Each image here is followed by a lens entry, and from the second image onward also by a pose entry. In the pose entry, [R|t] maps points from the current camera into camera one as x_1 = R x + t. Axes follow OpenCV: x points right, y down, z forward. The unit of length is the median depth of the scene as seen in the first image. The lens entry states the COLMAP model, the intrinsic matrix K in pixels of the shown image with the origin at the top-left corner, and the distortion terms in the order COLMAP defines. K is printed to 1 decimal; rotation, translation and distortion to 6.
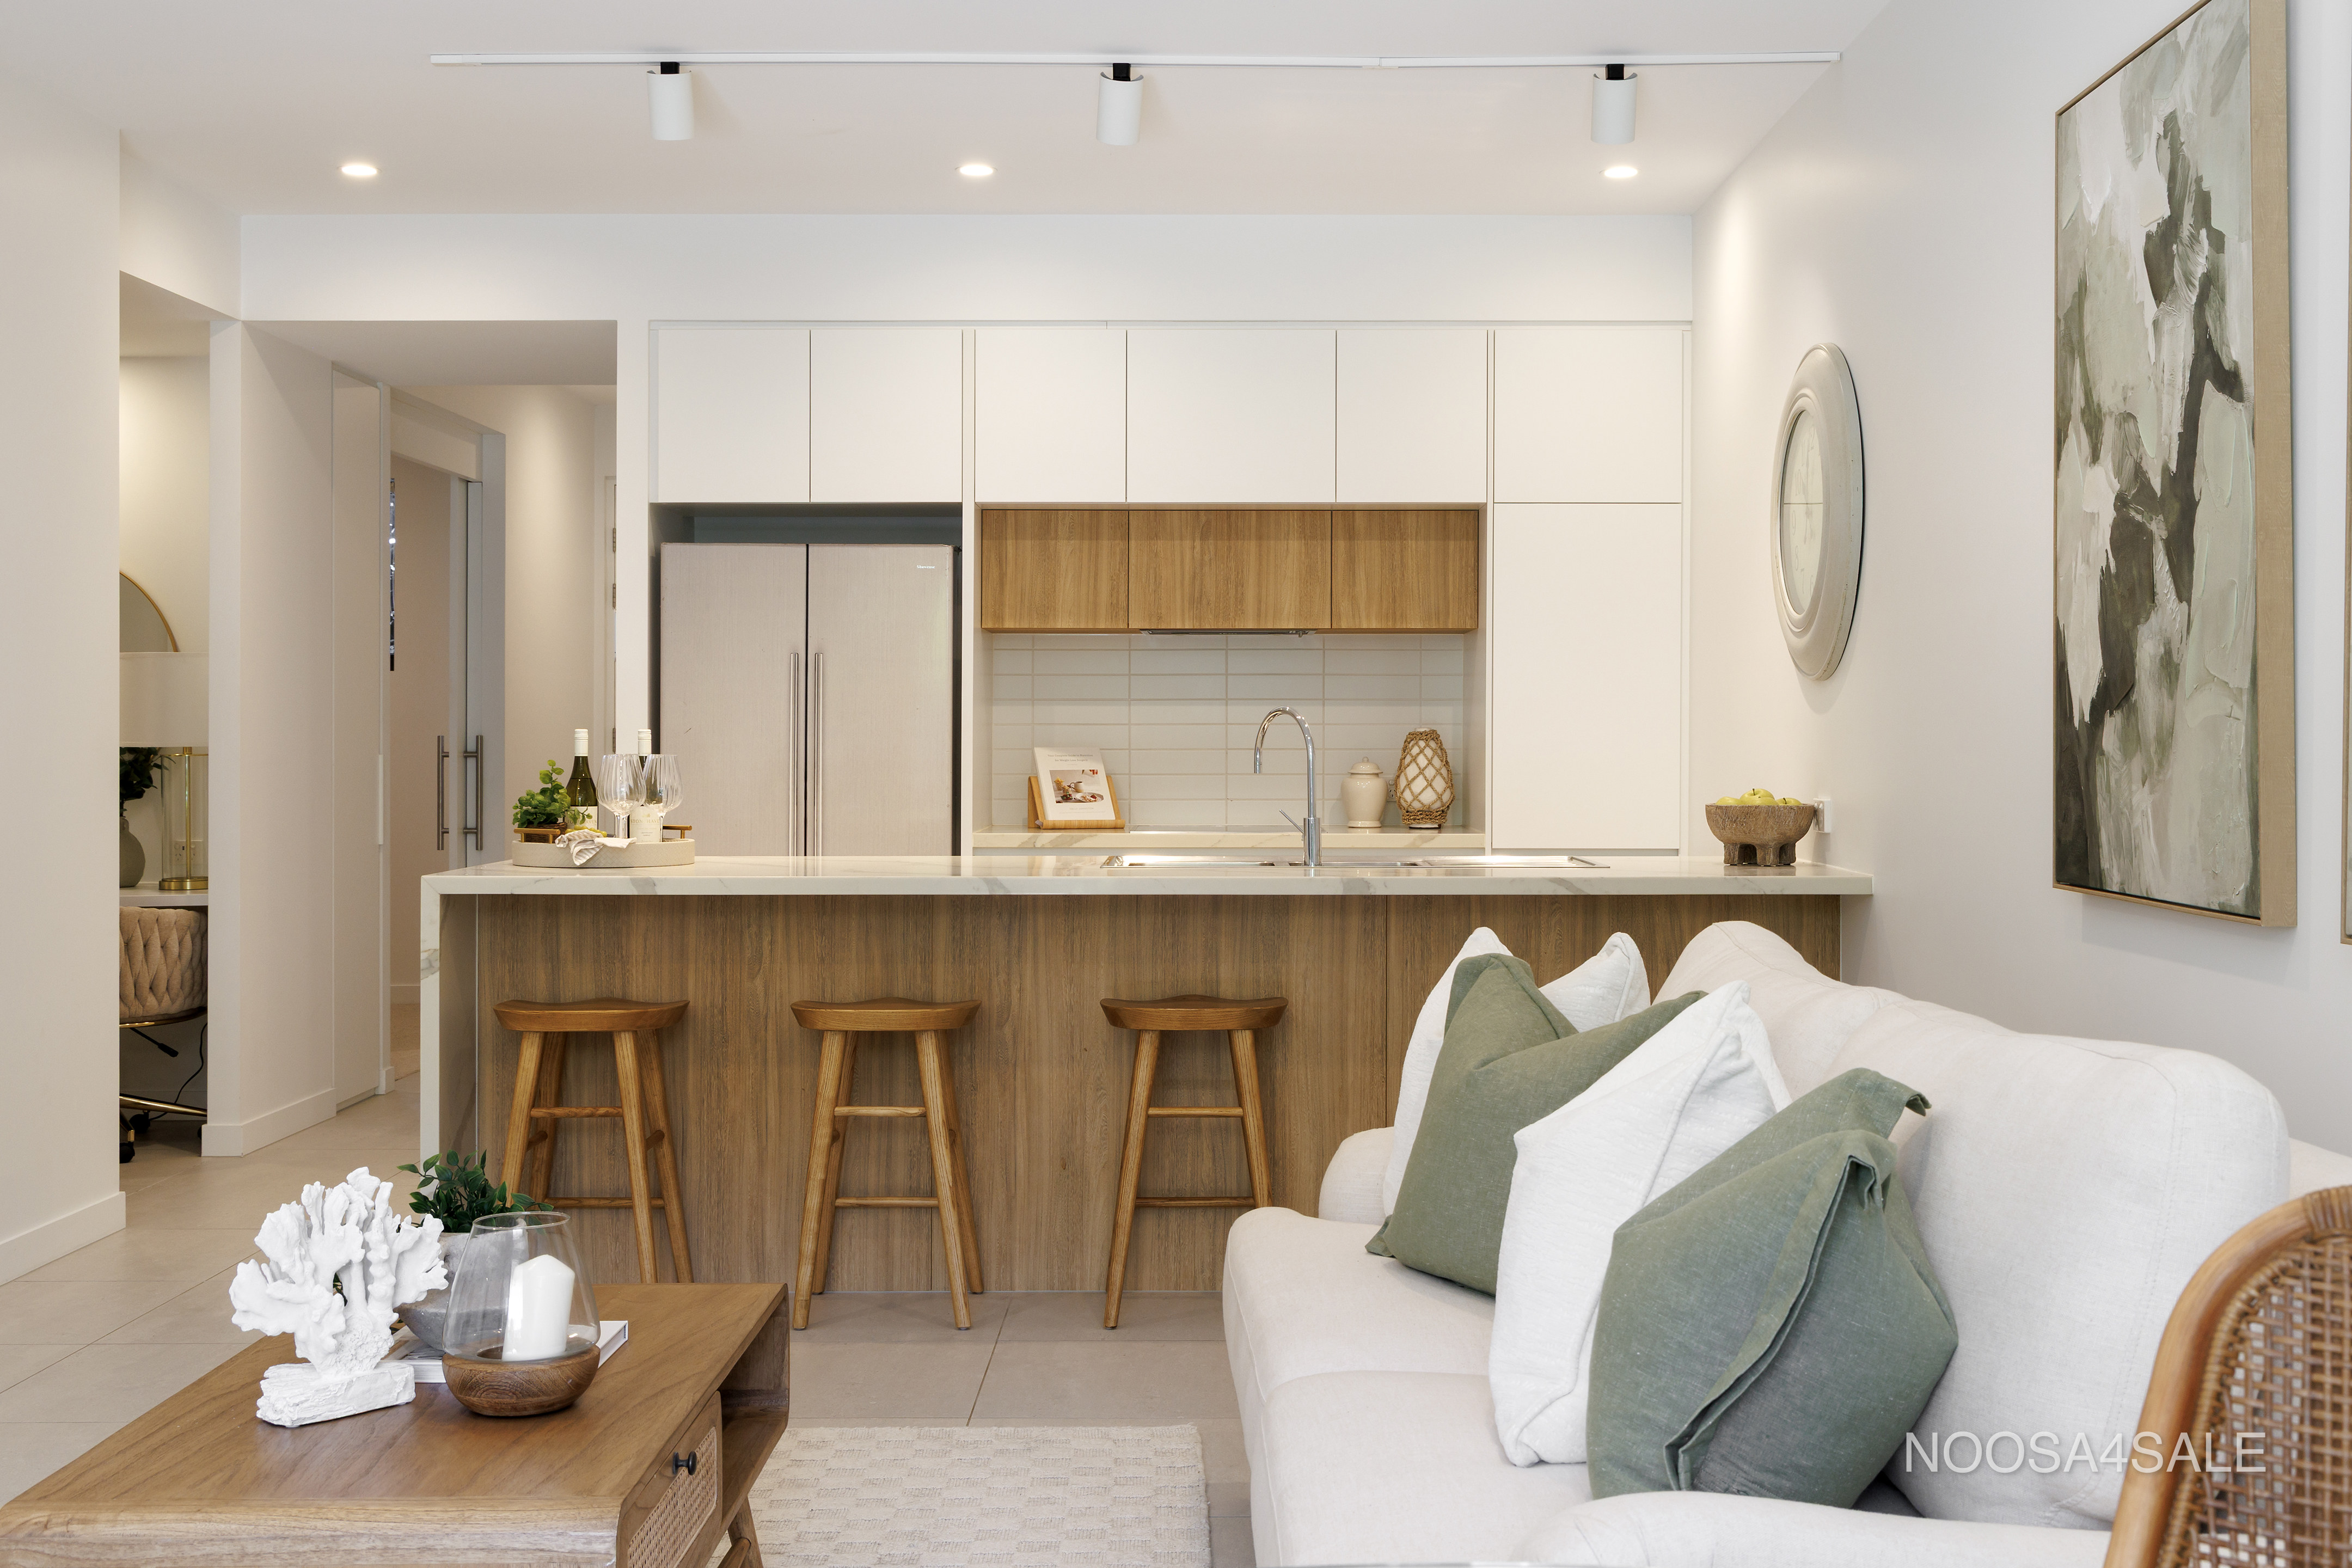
lens RADIAL K [[2604.3, 0, 1266.7], [0, 2604.3, 746.3], [0, 0, 1]] dist [-0.004428, 0.046684]
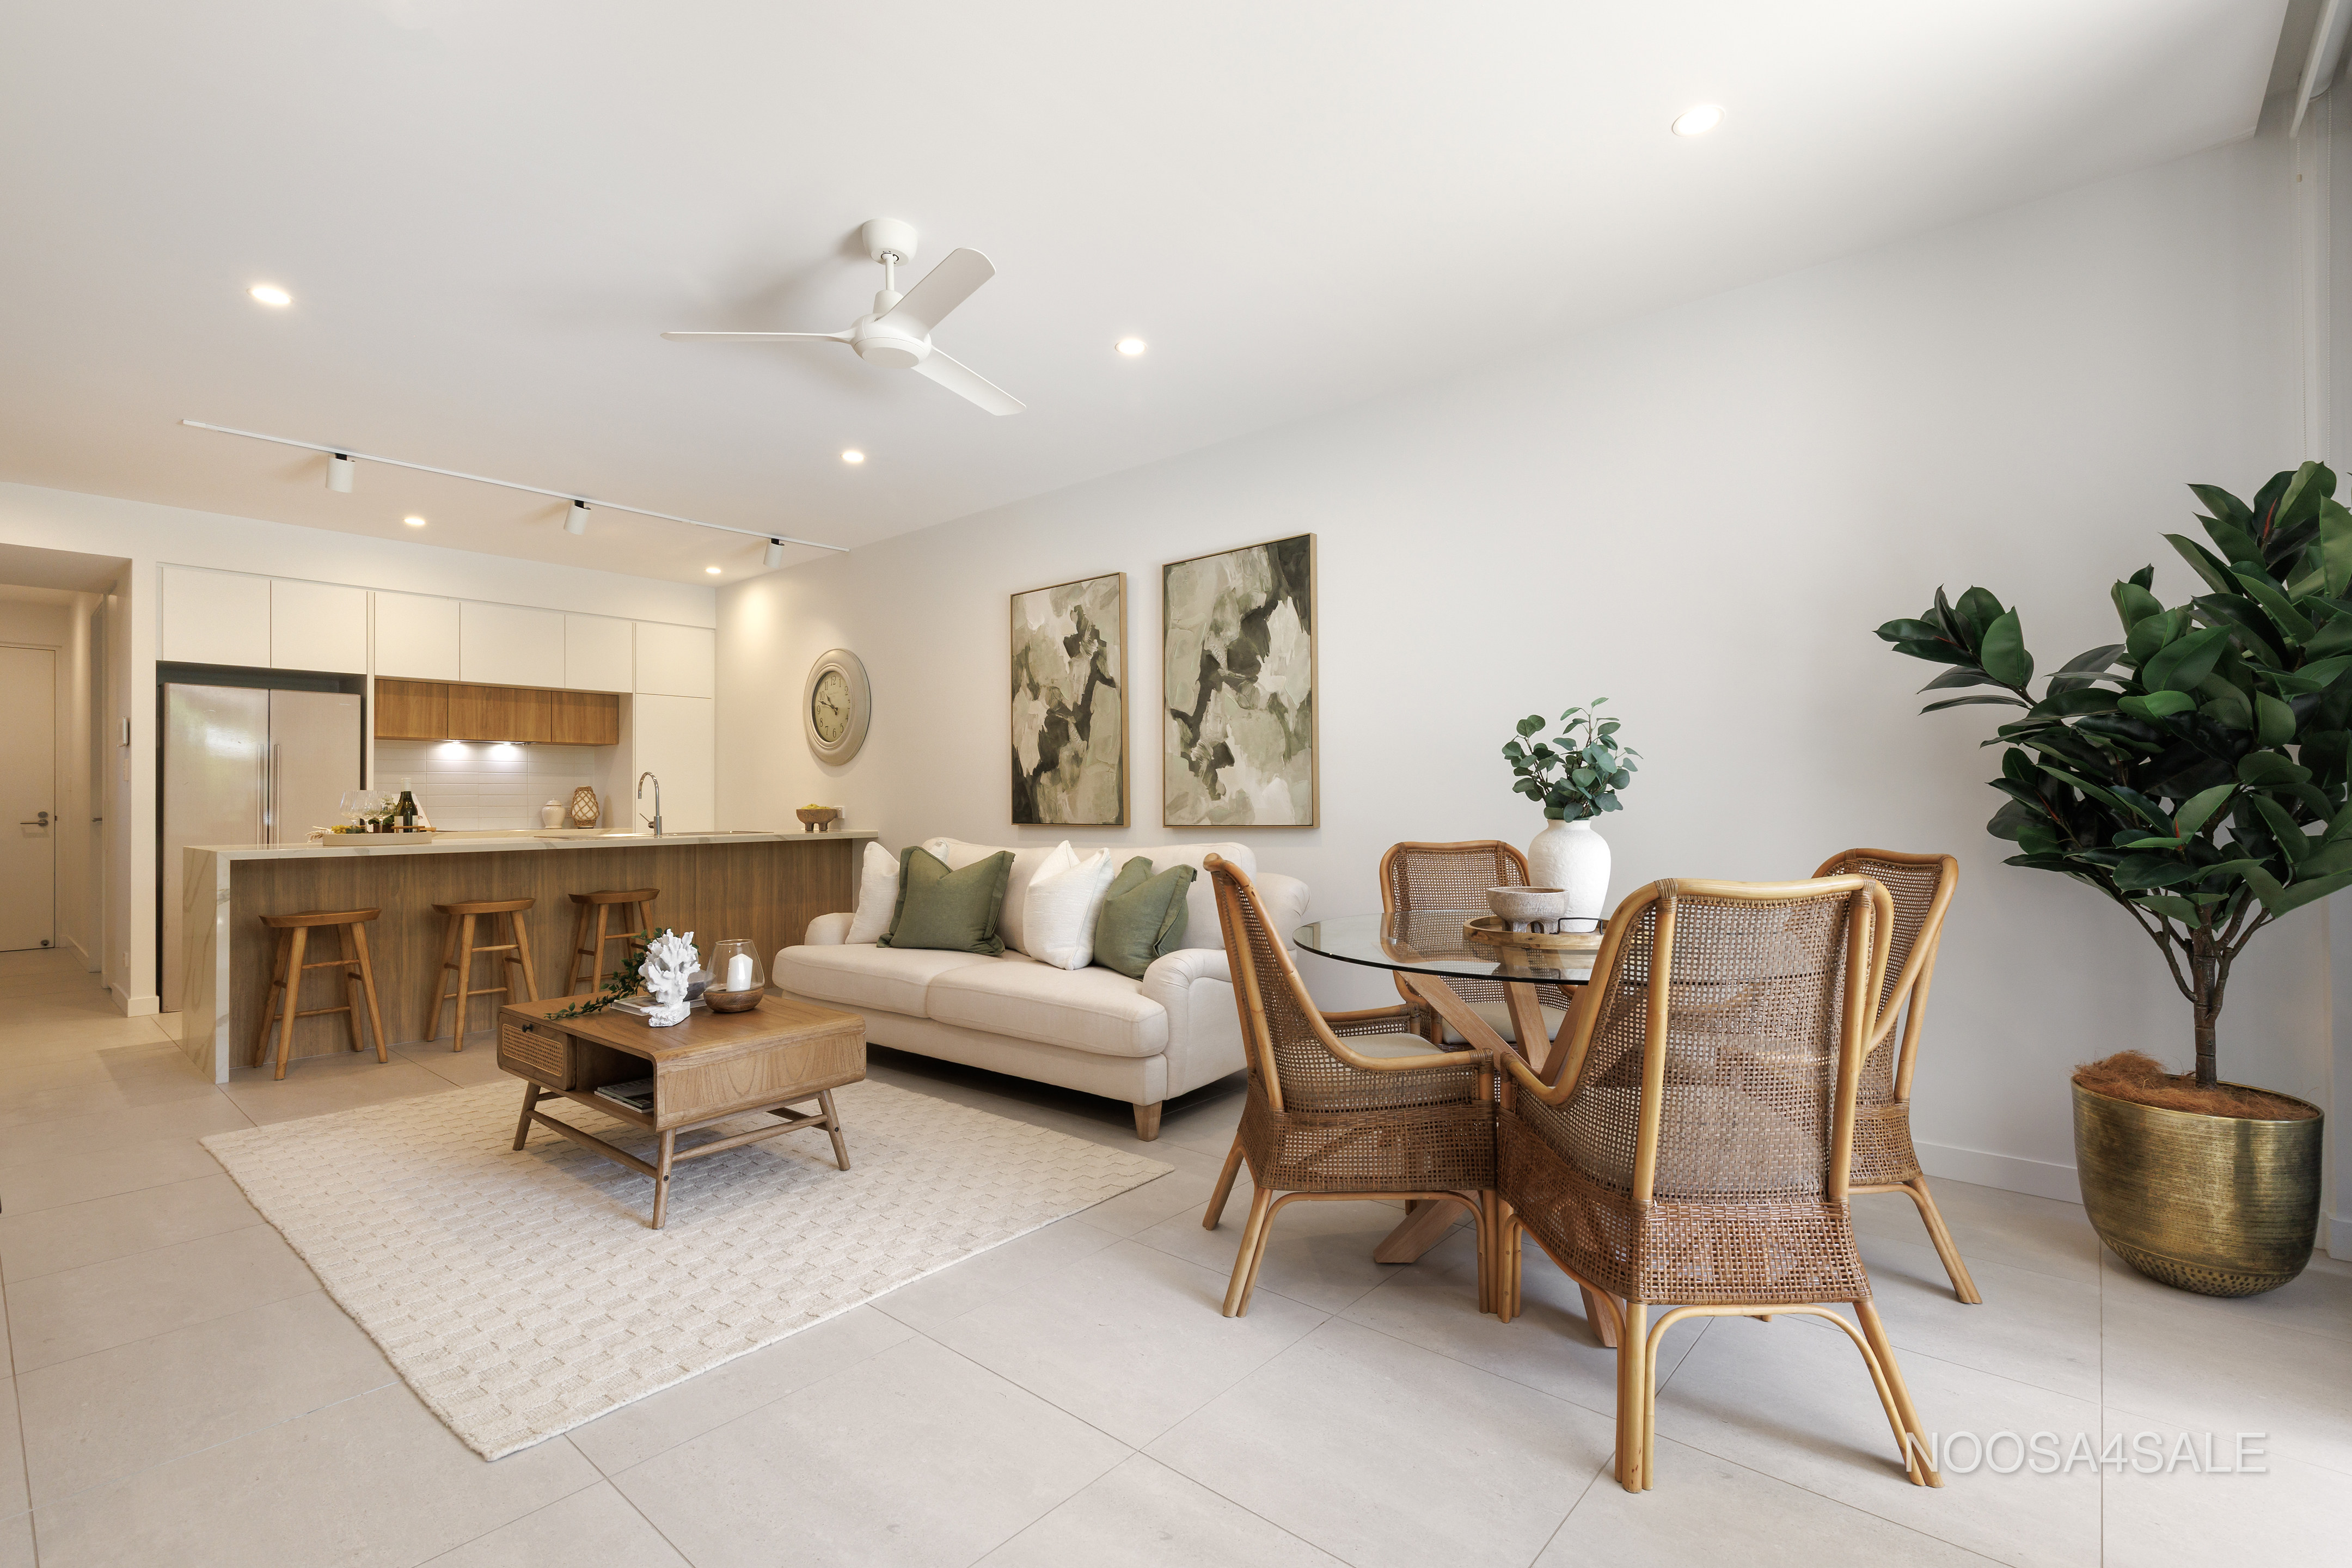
lens RADIAL K [[1038.9, 0, 1159.4], [0, 1038.9, 785.4], [0, 0, 1]] dist [0.001764, -0.000167]
pose [[0.672079, 0.006246, 0.740453, -0.405419], [0.010445, 0.999785, -0.017914, 0.021231], [-0.740405, 0.019773, 0.671870, -0.028903]]
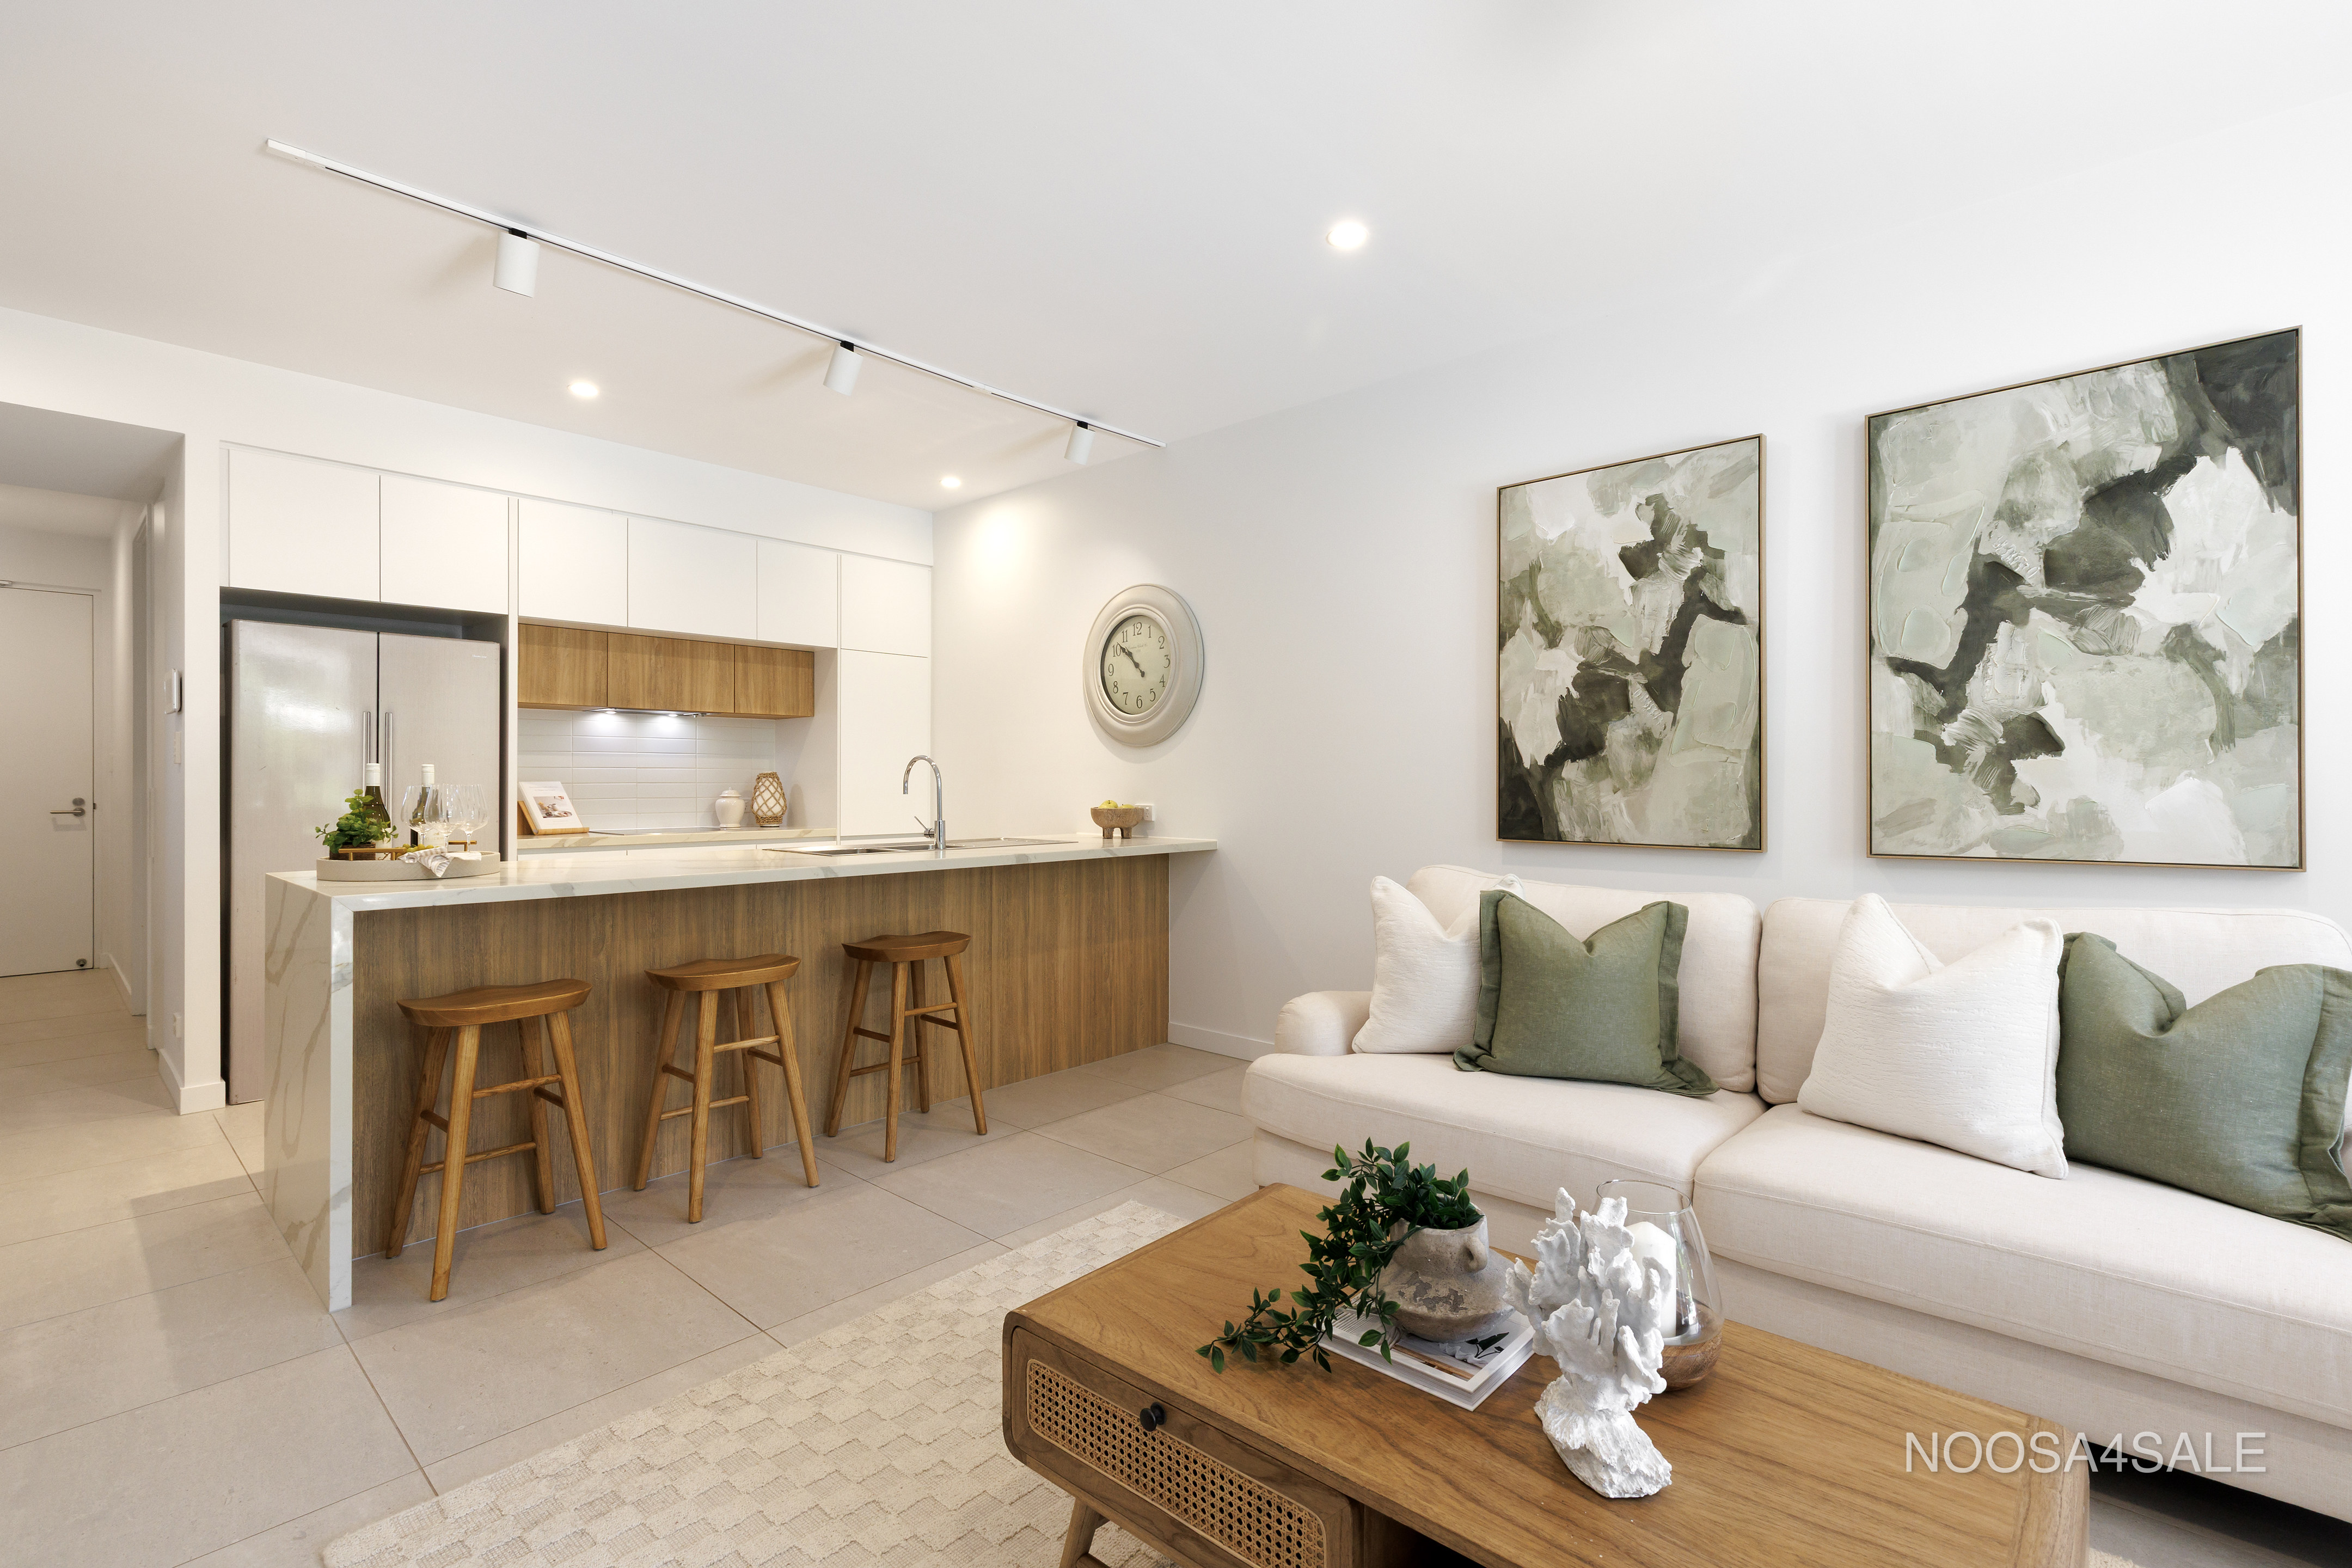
lens RADIAL K [[1041.3, 0, 1162.1], [0, 1041.3, 776.2], [0, 0, 1]] dist [0.004120, -0.000467]
pose [[0.694112, 0.003766, 0.719857, -0.377970], [0.002605, 0.999967, -0.007743, 0.004189], [-0.719862, 0.007250, 0.694079, 0.431019]]
